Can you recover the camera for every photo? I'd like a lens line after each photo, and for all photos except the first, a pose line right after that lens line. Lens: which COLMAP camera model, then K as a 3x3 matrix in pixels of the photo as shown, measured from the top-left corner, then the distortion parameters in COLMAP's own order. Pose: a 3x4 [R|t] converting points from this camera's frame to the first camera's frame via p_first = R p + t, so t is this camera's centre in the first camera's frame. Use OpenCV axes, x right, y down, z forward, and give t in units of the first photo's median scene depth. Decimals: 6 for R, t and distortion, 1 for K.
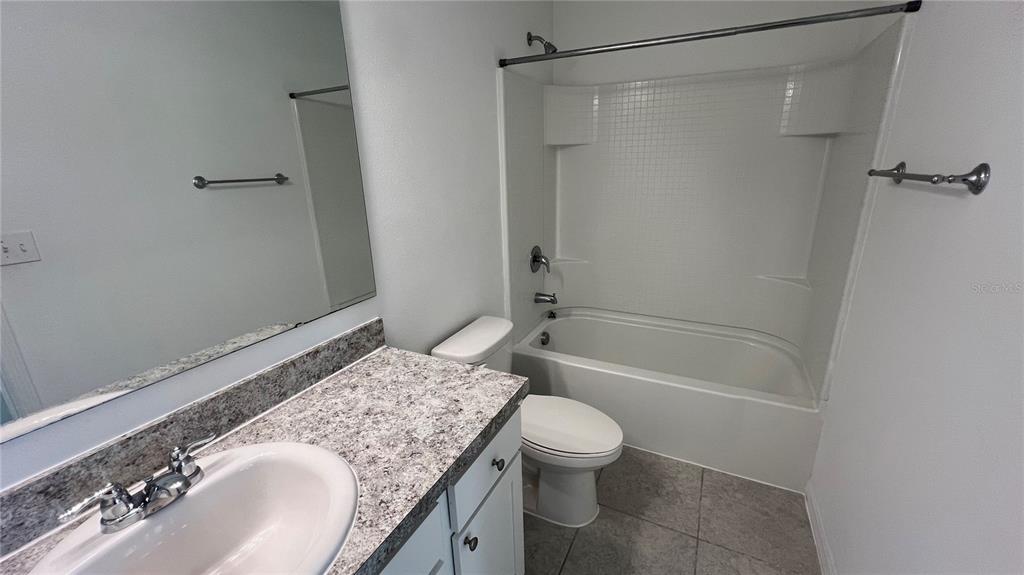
lens RADIAL K [[405.4, 0, 512.0], [0, 405.4, 287.5], [0, 0, 1]] dist [-0.007543, 0.000498]
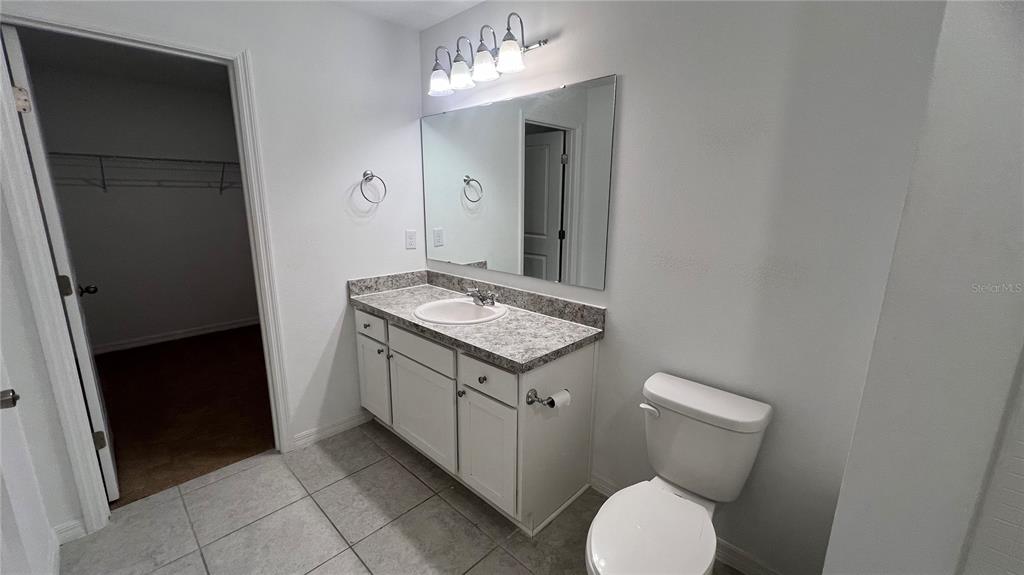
lens RADIAL K [[405.4, 0, 512.0], [0, 405.4, 287.5], [0, 0, 1]] dist [-0.007543, 0.000498]
pose [[-0.299553, 0.223772, -0.927466, 1.406094], [-0.281549, 0.908081, 0.310030, -0.382369], [0.911591, 0.353998, -0.209016, 1.158876]]
